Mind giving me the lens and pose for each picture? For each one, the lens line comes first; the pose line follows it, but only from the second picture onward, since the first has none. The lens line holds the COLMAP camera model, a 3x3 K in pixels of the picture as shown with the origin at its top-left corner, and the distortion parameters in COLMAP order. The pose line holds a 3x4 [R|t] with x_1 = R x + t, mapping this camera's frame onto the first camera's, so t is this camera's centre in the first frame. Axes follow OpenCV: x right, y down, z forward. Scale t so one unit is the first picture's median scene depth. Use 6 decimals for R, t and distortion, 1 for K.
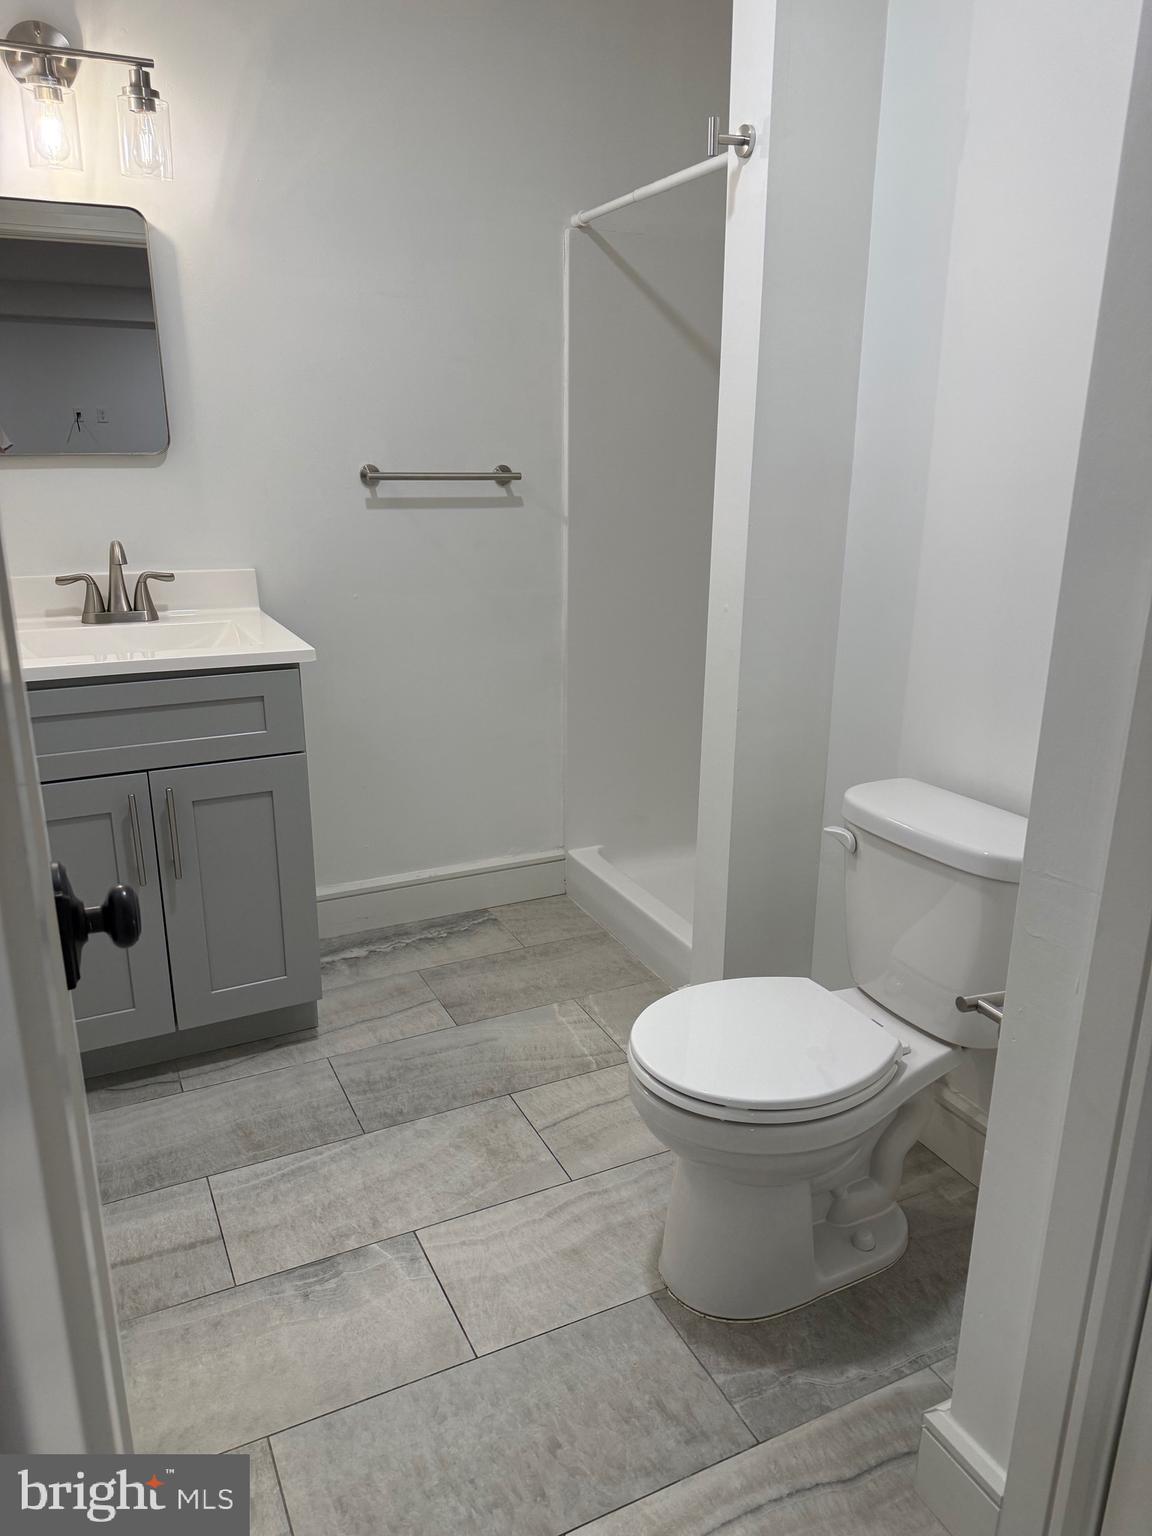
lens RADIAL K [[1073.1, 0, 576.0], [0, 1073.1, 768.0], [0, 0, 1]] dist [0.096094, -0.123557]
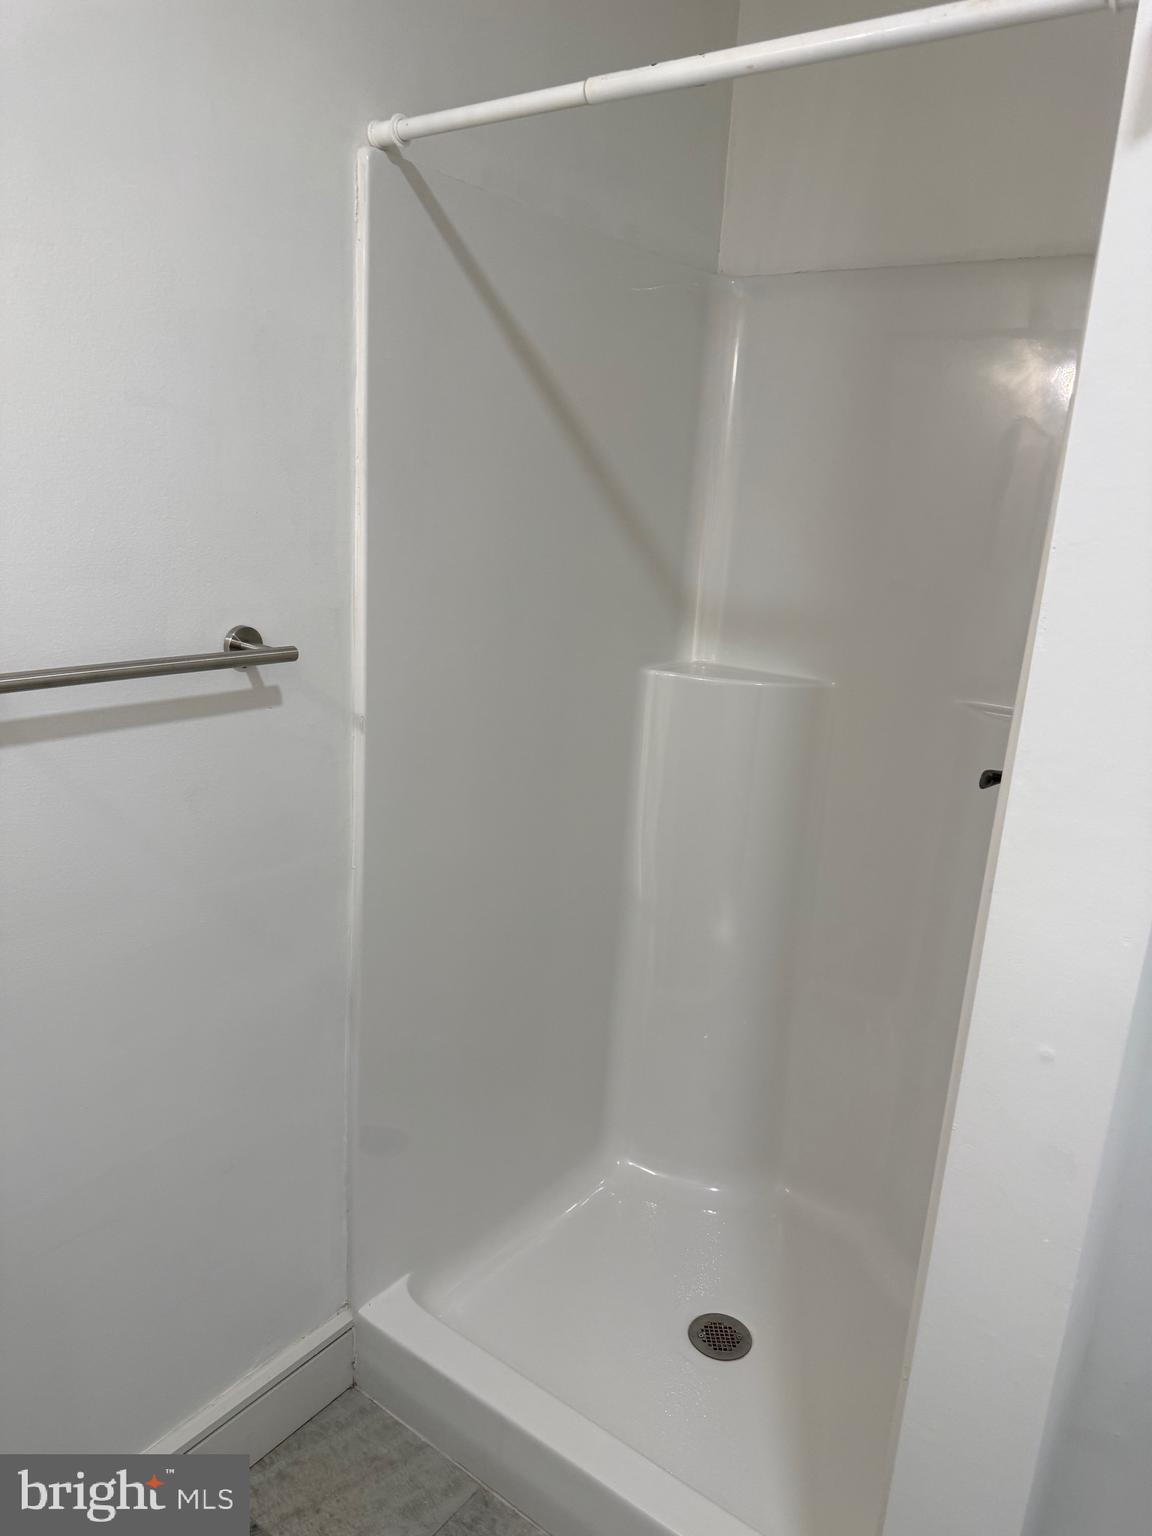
lens RADIAL K [[1073.1, 0, 576.0], [0, 1073.1, 768.0], [0, 0, 1]] dist [0.096094, -0.123557]
pose [[0.887520, -0.074379, 0.454727, -0.209781], [0.085378, 0.996342, -0.003667, -0.273508], [-0.452790, 0.042078, 0.890624, 0.694514]]
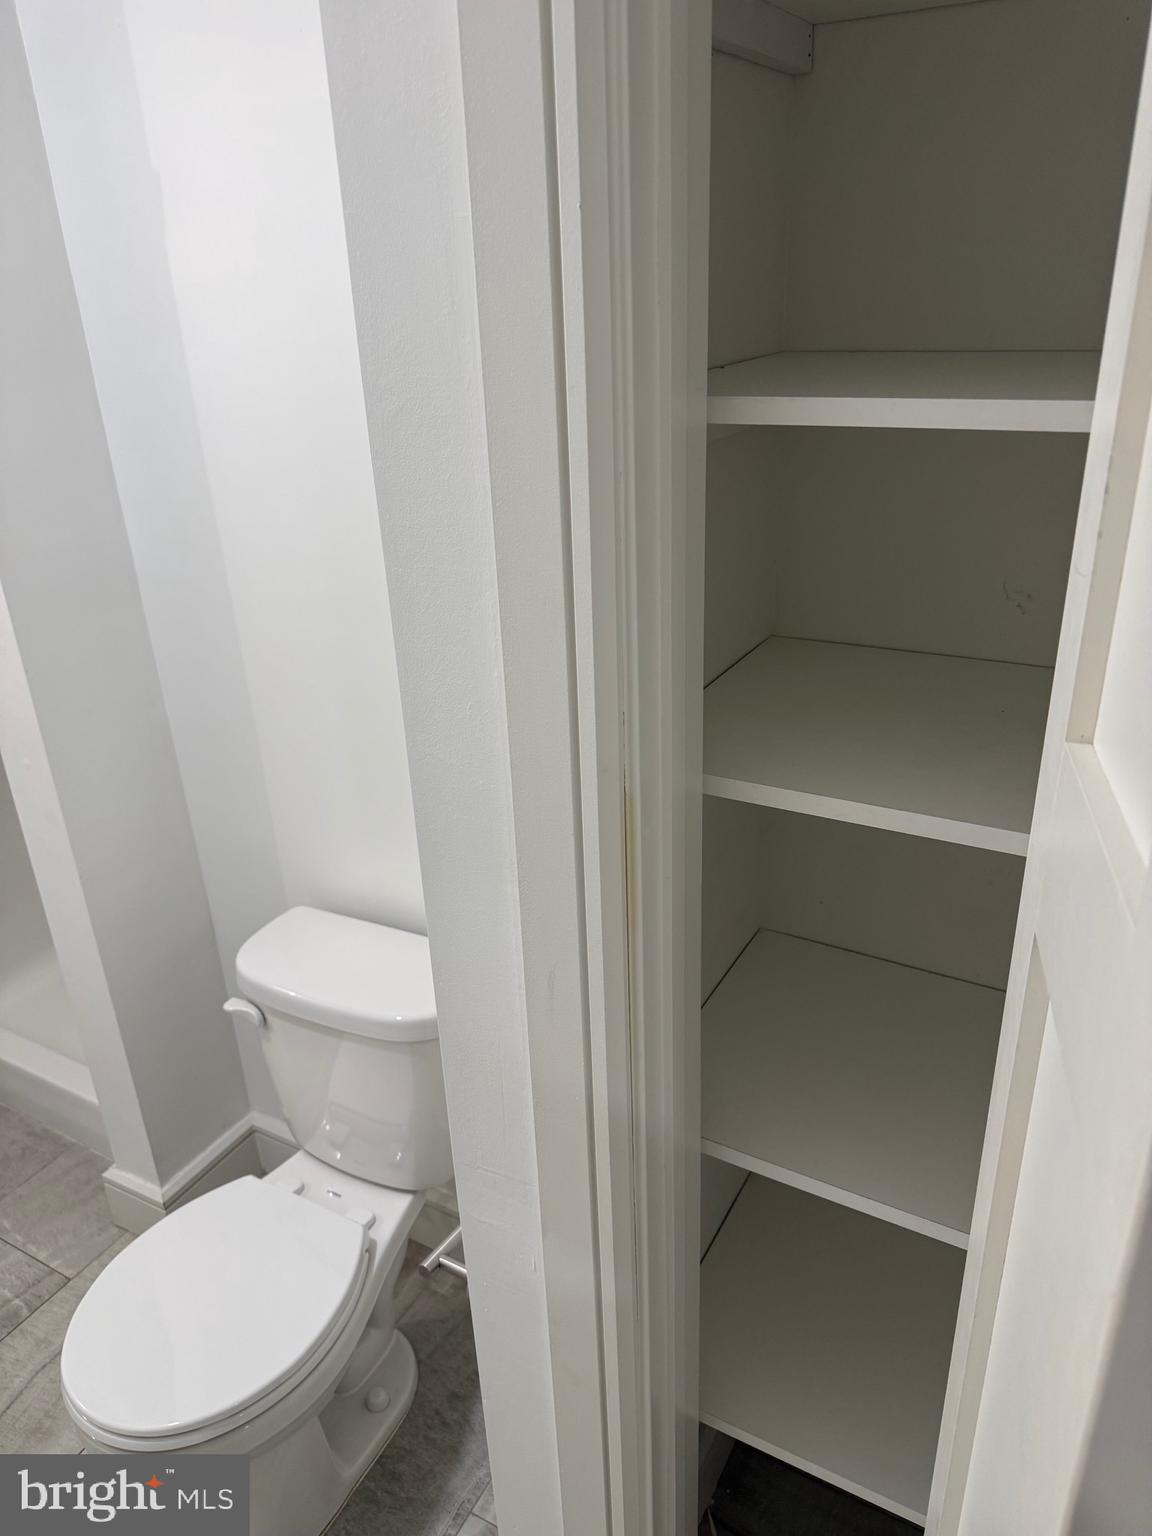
lens RADIAL K [[1104.0, 0, 576.0], [0, 1104.0, 768.0], [0, 0, 1]] dist [0.006506, 0.002916]
pose [[0.821226, -0.278685, 0.497917, 0.063370], [0.217871, 0.959650, 0.177778, -0.202966], [-0.527370, -0.037514, 0.848807, 0.079840]]
